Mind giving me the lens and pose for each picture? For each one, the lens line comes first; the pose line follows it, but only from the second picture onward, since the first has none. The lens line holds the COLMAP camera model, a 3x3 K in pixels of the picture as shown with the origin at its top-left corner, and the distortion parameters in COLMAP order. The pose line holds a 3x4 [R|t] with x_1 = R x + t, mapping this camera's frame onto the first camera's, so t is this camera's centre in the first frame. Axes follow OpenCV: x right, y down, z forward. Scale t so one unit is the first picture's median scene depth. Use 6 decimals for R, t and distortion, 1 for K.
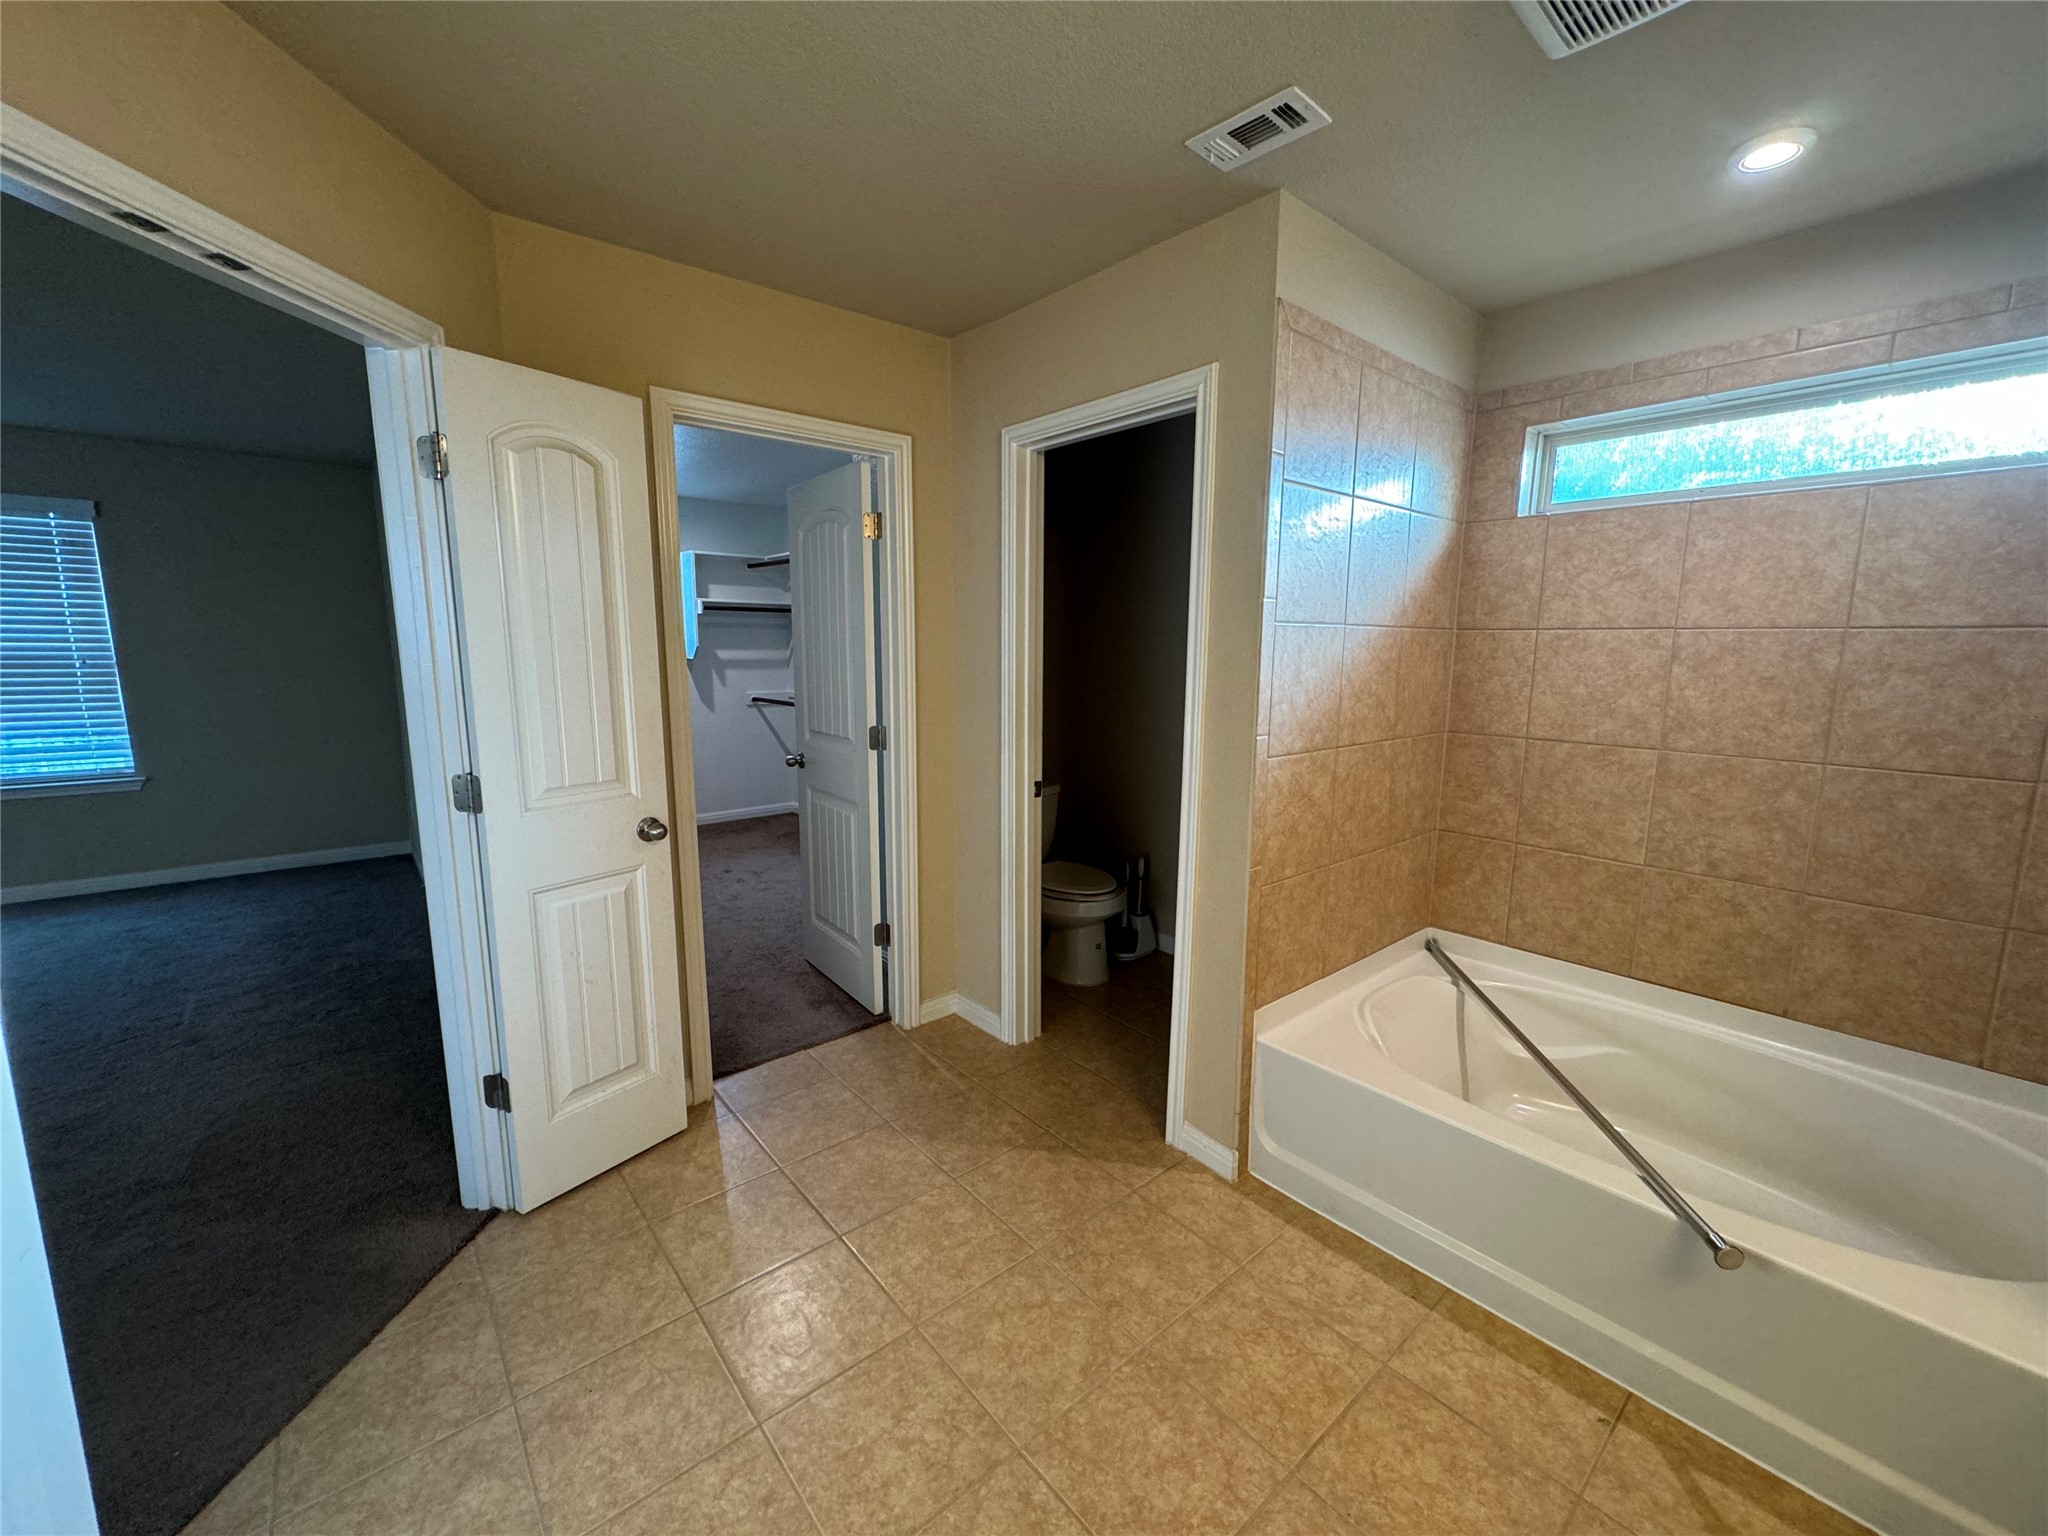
lens RADIAL K [[820.5, 0, 1033.2], [0, 820.5, 759.5], [0, 0, 1]] dist [-0.004087, 0.002876]
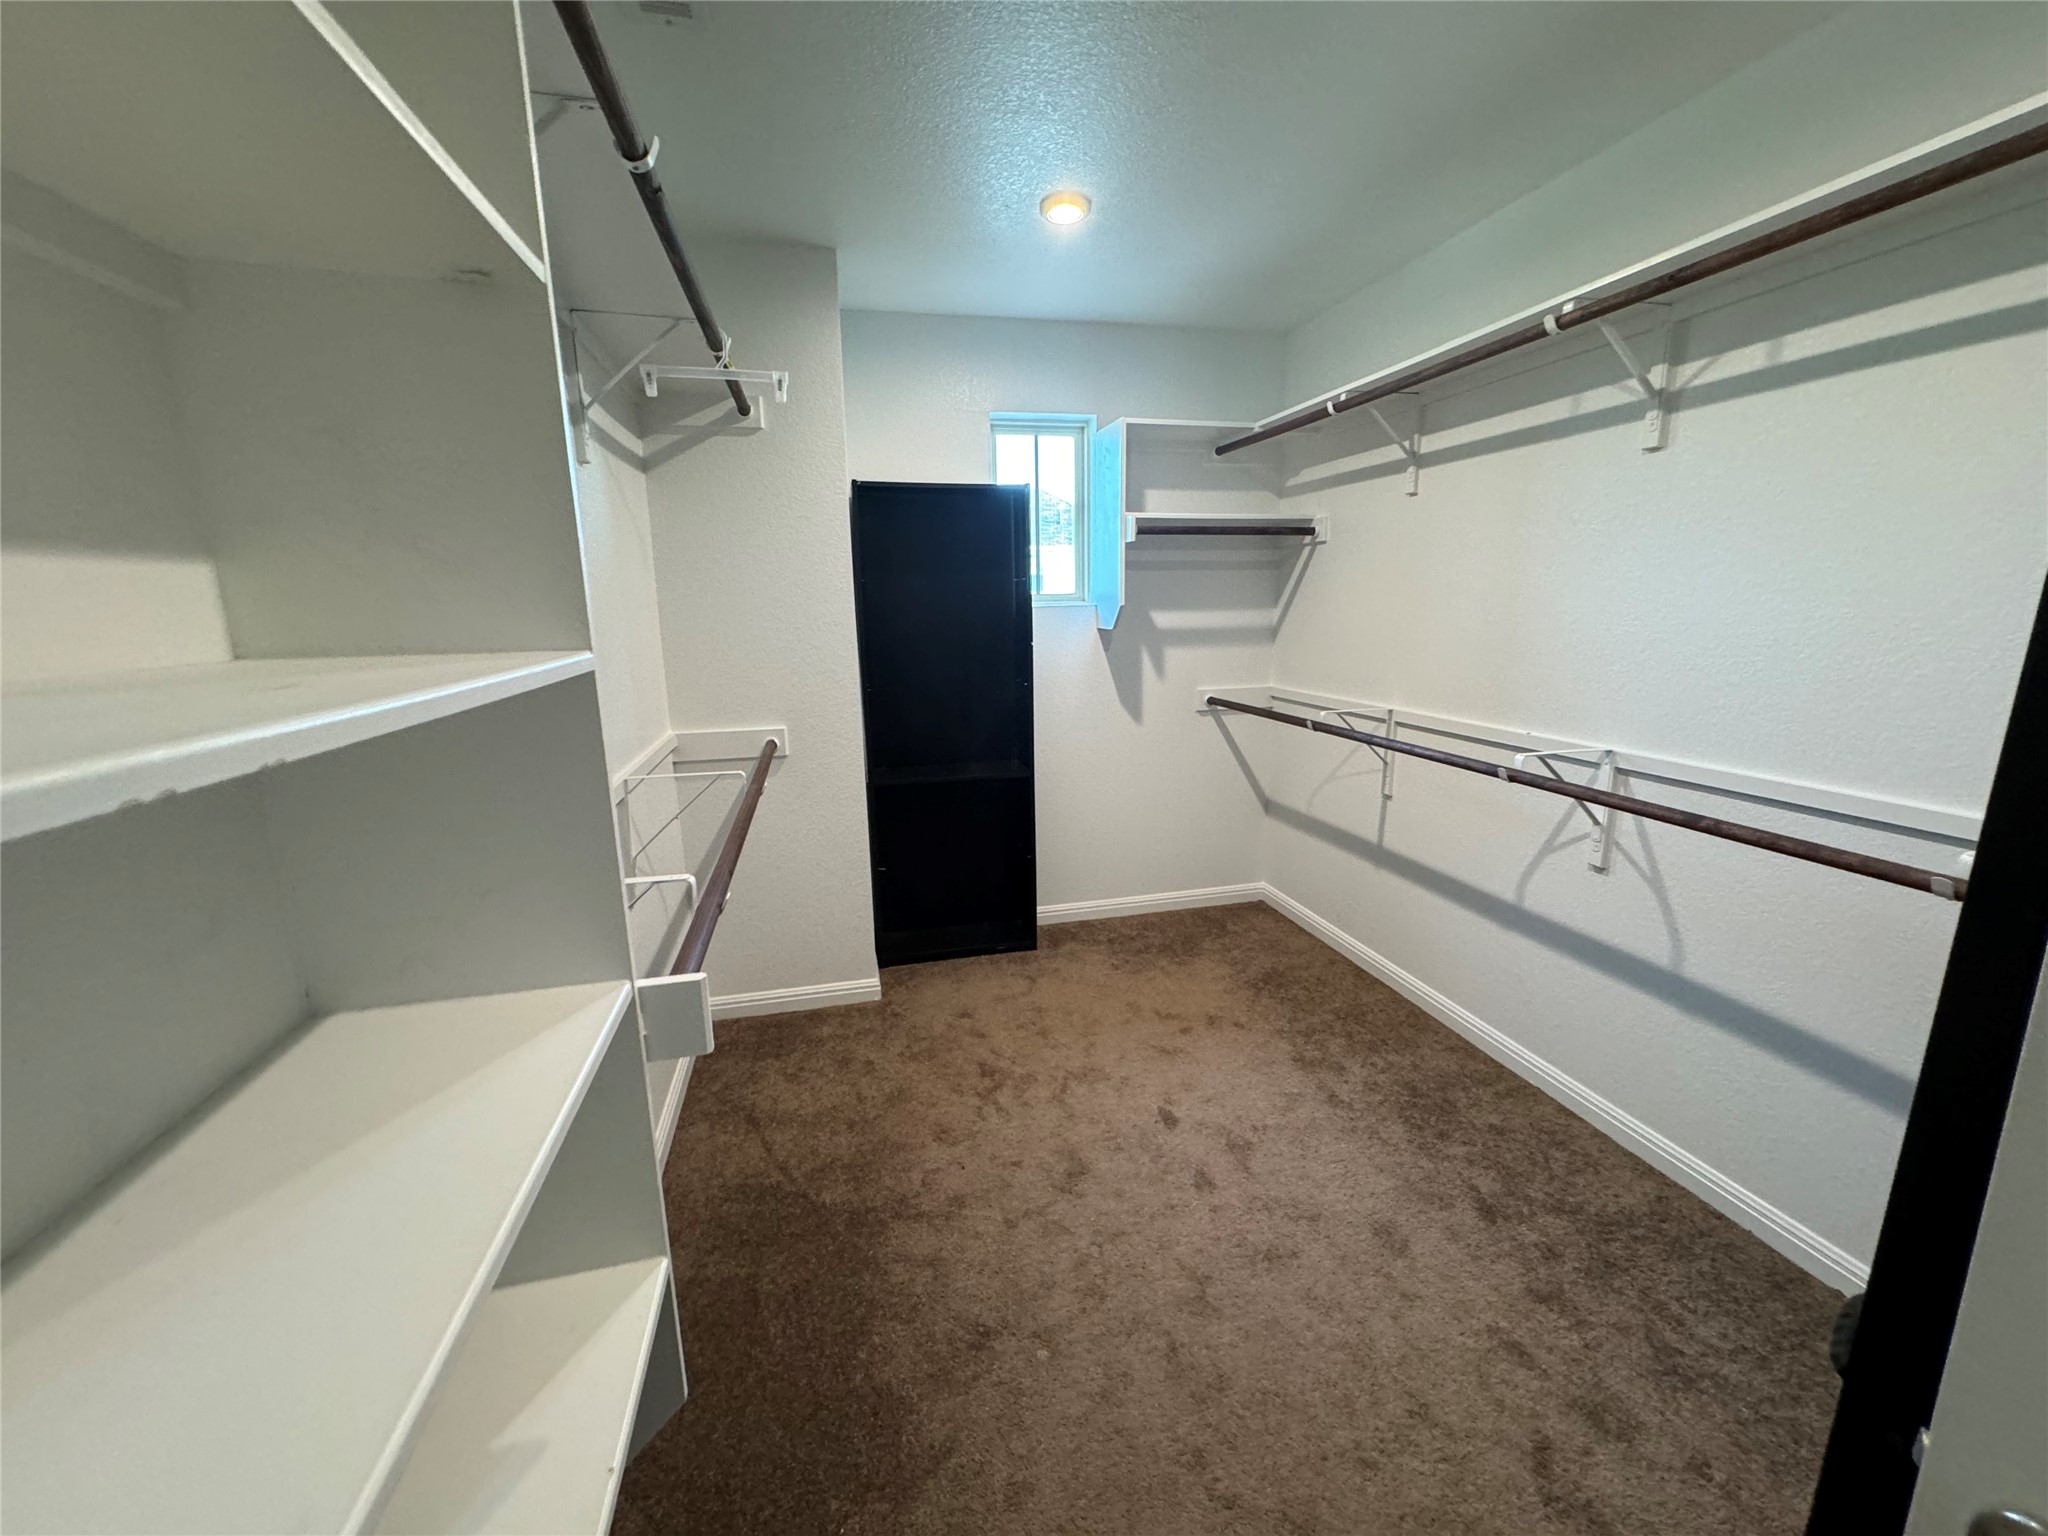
lens RADIAL K [[820.5, 0, 1024.9], [0, 820.5, 769.1], [0, 0, 1]] dist [-0.004087, 0.002876]
pose [[0.890152, 0.074324, -0.449562, -0.207495], [-0.044523, 0.996074, 0.076519, -0.066575], [0.453484, -0.048097, 0.889966, 0.468253]]
